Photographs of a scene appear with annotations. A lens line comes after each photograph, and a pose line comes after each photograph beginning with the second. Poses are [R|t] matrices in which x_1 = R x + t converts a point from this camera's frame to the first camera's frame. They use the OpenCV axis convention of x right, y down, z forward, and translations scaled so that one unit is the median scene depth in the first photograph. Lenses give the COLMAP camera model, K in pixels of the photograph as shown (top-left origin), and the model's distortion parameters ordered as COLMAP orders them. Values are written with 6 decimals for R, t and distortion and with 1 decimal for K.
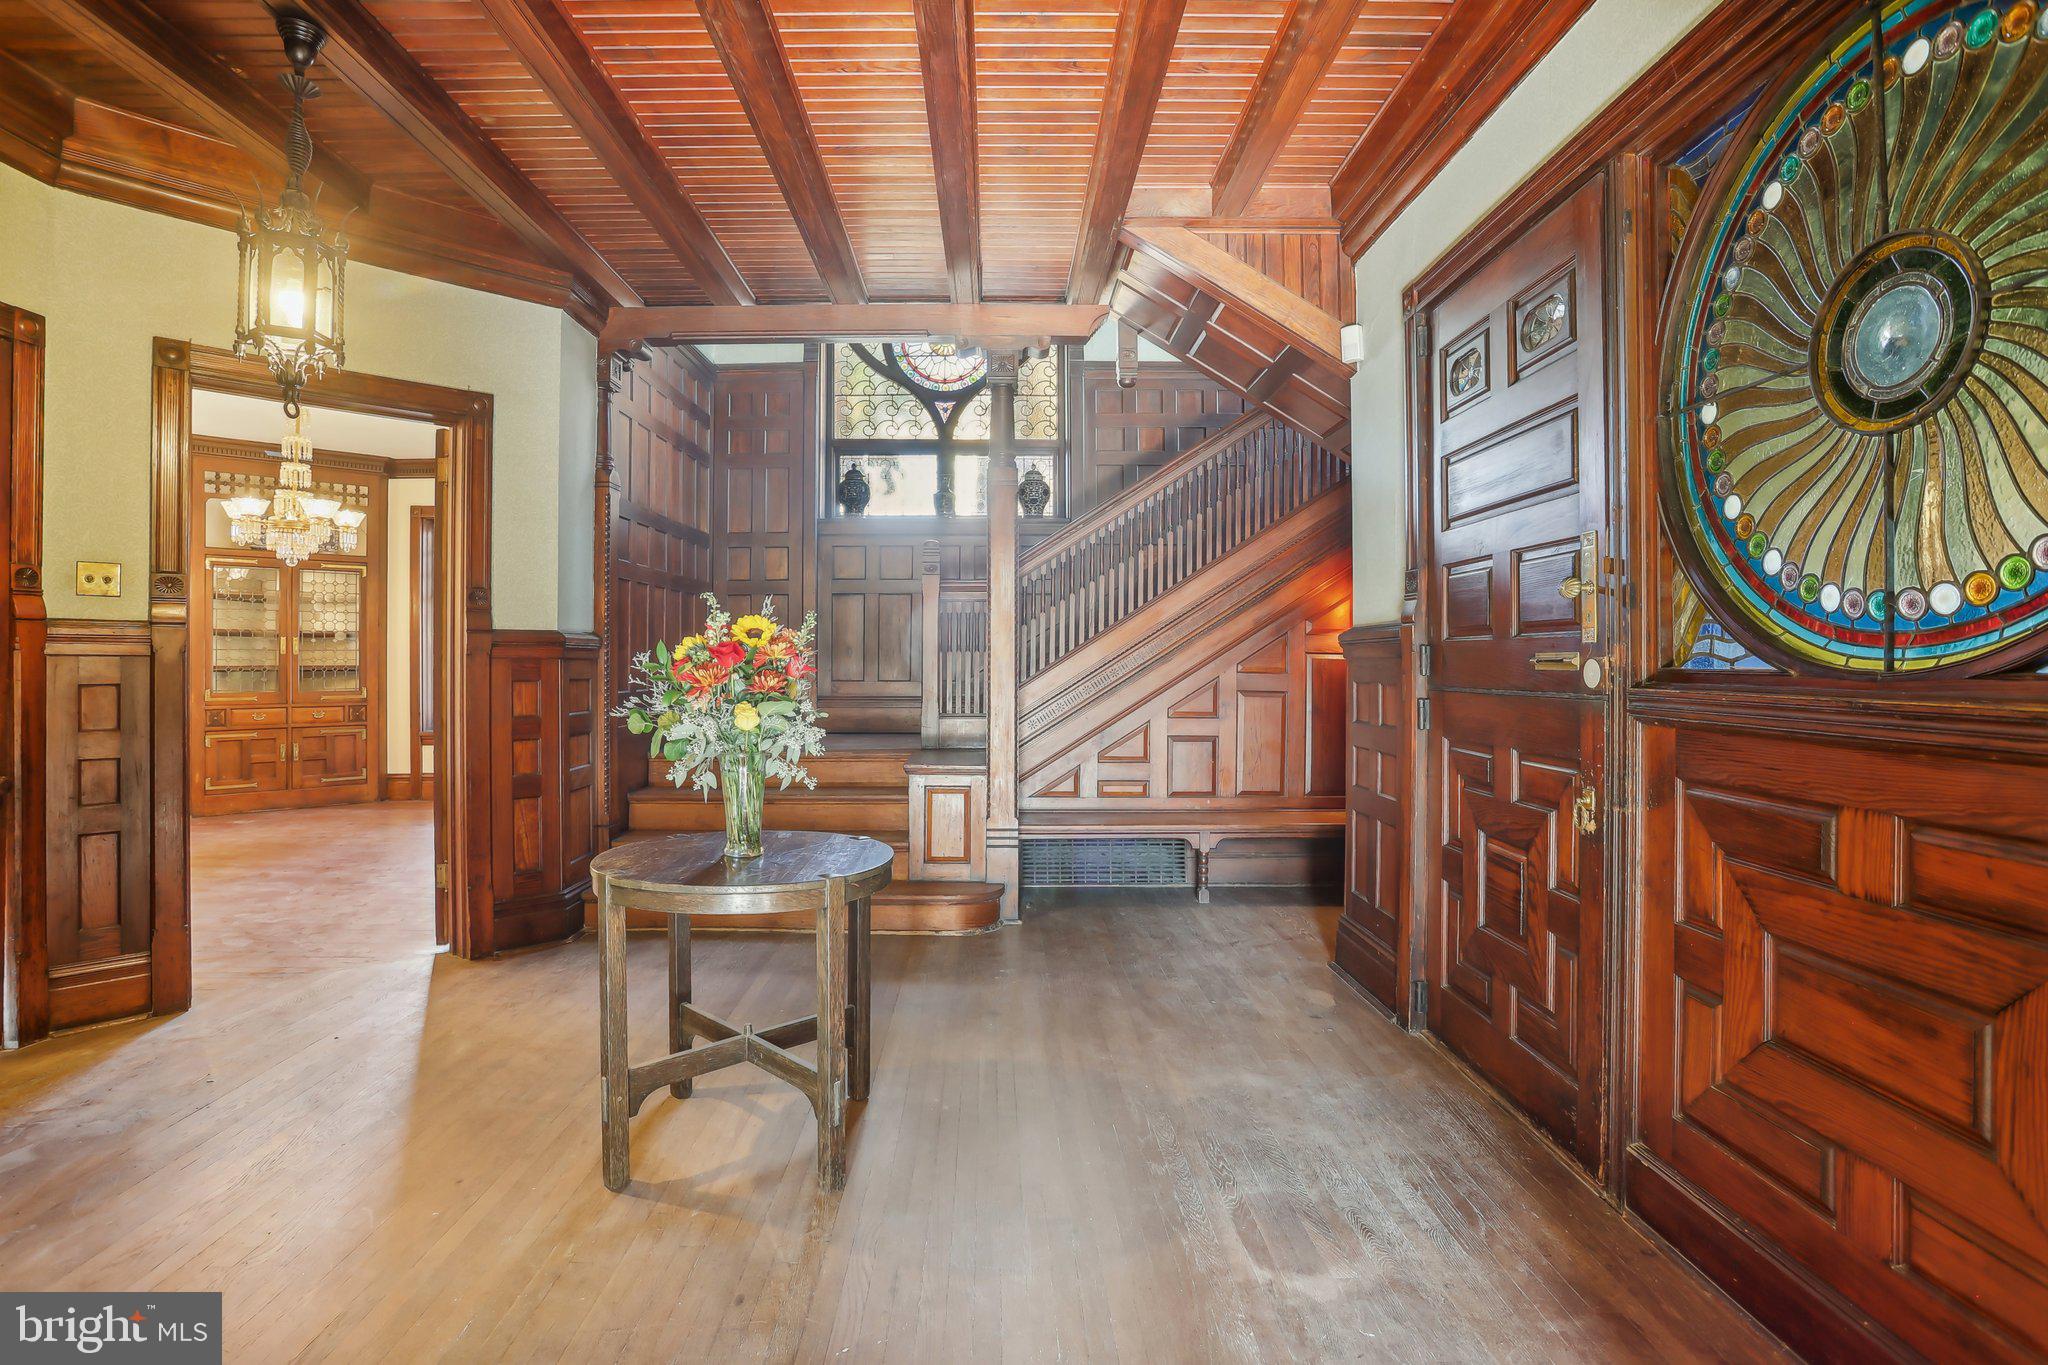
lens RADIAL K [[1049.5, 0, 944.3], [0, 1049.5, 663.2], [0, 0, 1]] dist [-0.069506, 0.032425]
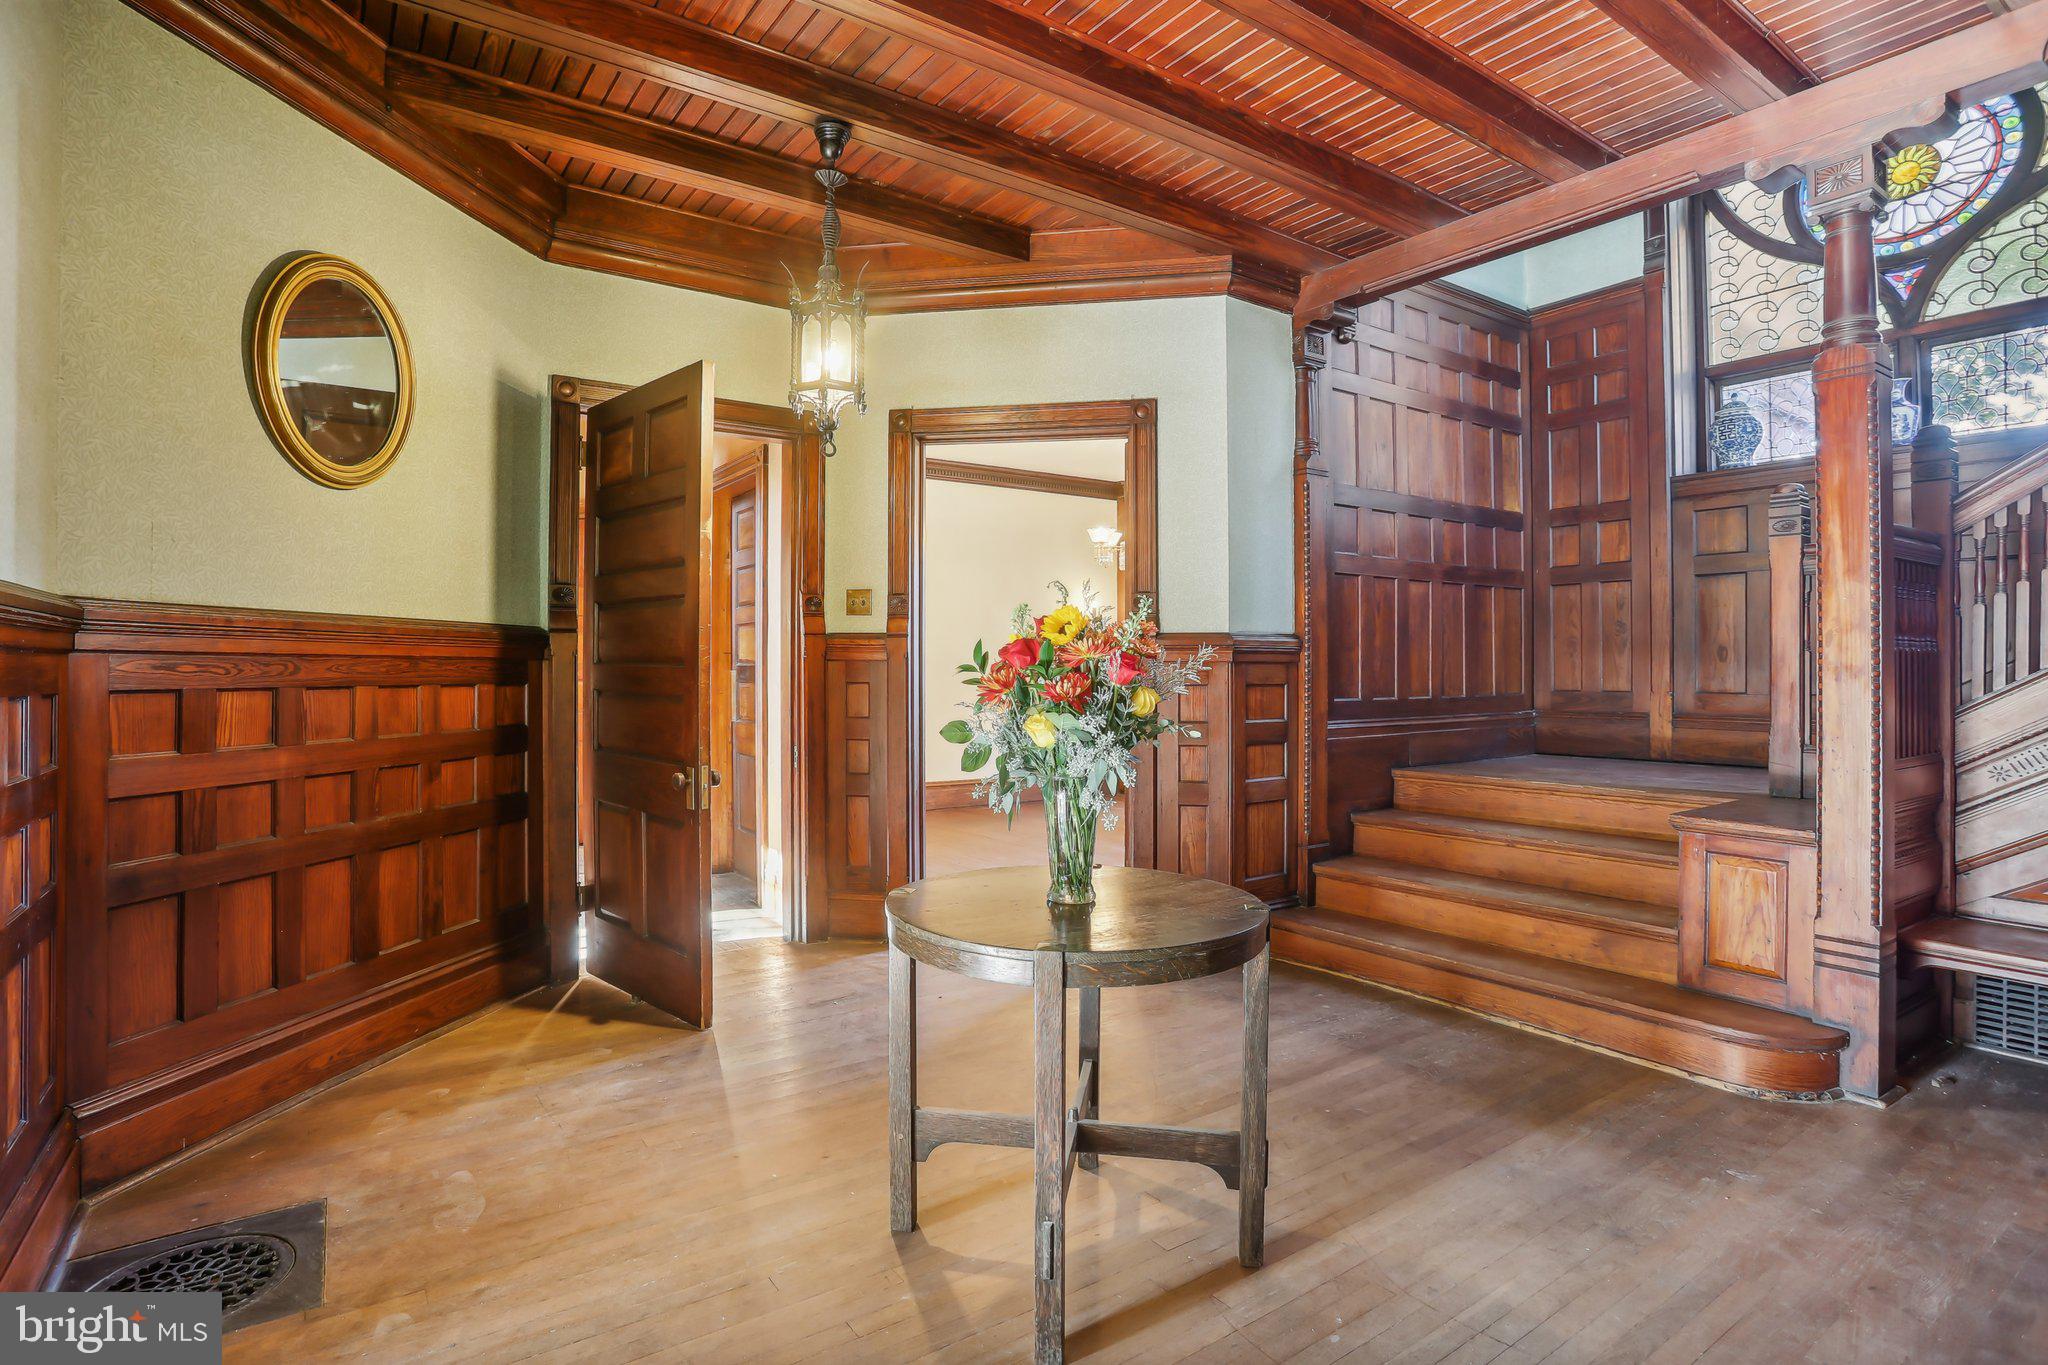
lens RADIAL K [[1011.4, 0, 1025.0], [0, 1011.4, 656.8], [0, 0, 1]] dist [-0.003519, 0.000056]
pose [[0.620404, -0.008680, -0.784234, 0.341226], [-0.002026, 0.999918, -0.012670, 0.003195], [0.784280, 0.009449, 0.620335, 0.400707]]
